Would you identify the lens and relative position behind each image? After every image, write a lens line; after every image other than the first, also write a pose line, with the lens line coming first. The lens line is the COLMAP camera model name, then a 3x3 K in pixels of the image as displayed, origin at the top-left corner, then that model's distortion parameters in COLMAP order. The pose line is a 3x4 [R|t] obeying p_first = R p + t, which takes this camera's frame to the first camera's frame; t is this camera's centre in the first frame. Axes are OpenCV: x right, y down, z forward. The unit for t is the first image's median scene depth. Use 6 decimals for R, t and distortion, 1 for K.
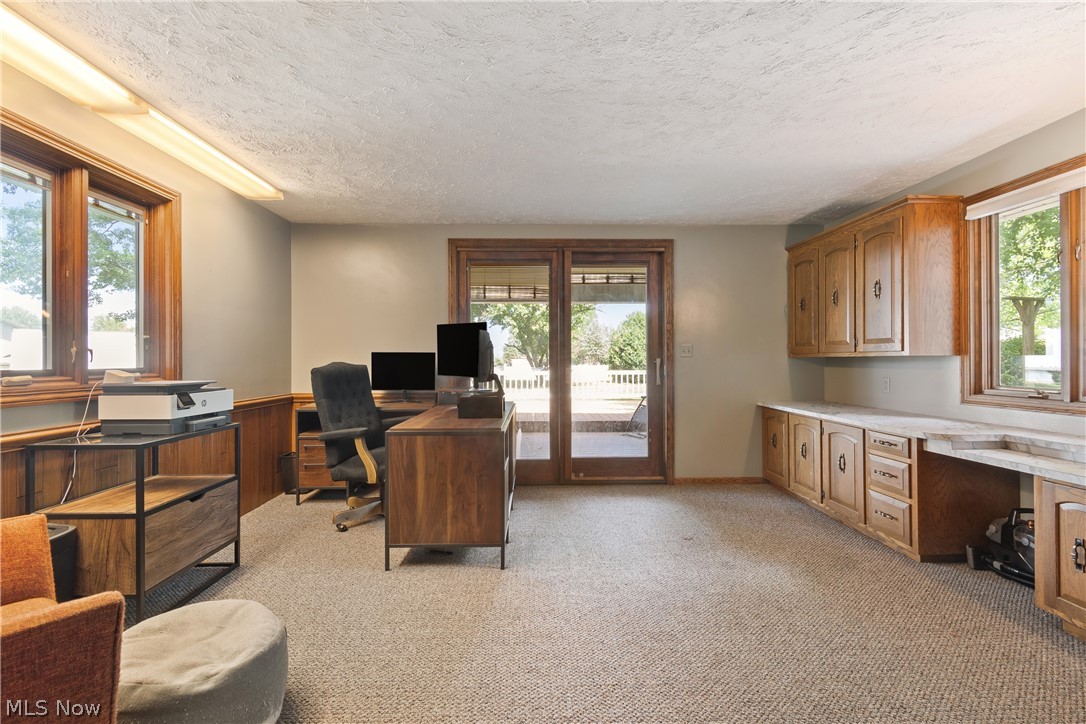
lens RADIAL K [[491.6, 0, 539.5], [0, 491.6, 359.4], [0, 0, 1]] dist [0.002934, -0.001357]
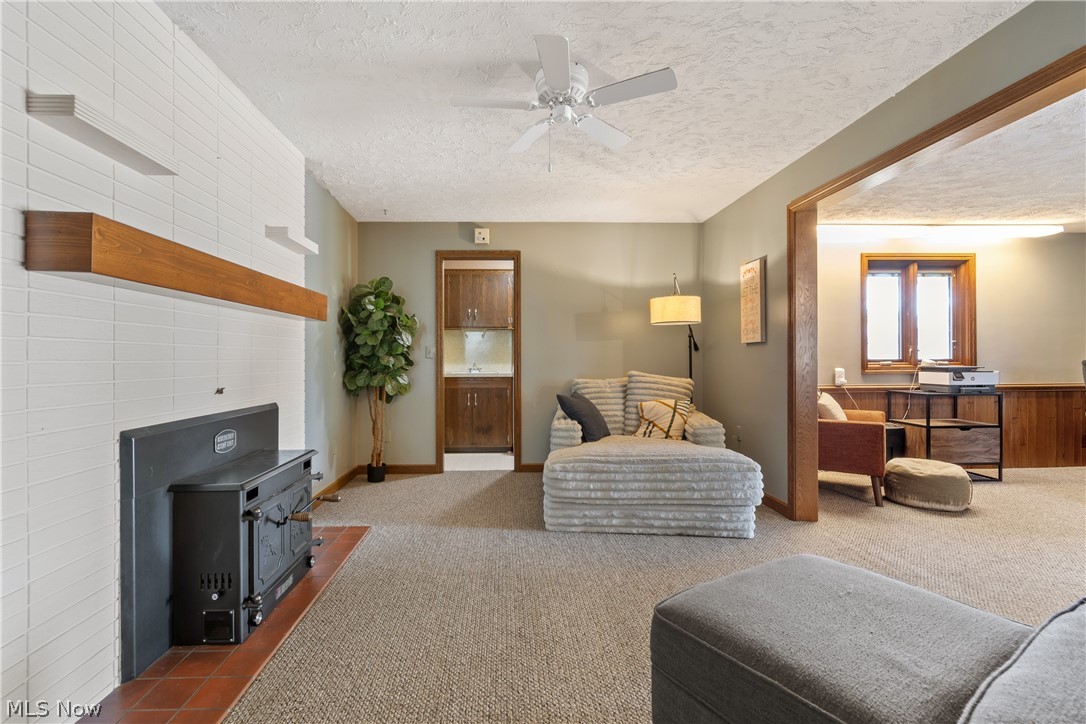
lens RADIAL K [[491.6, 0, 542.2], [0, 491.6, 355.1], [0, 0, 1]] dist [0.002934, -0.001357]
pose [[0.045939, 0.000690, -0.998944, 1.119864], [0.007328, 0.999973, 0.001028, -0.011146], [0.998917, -0.007367, 0.045932, -0.694986]]
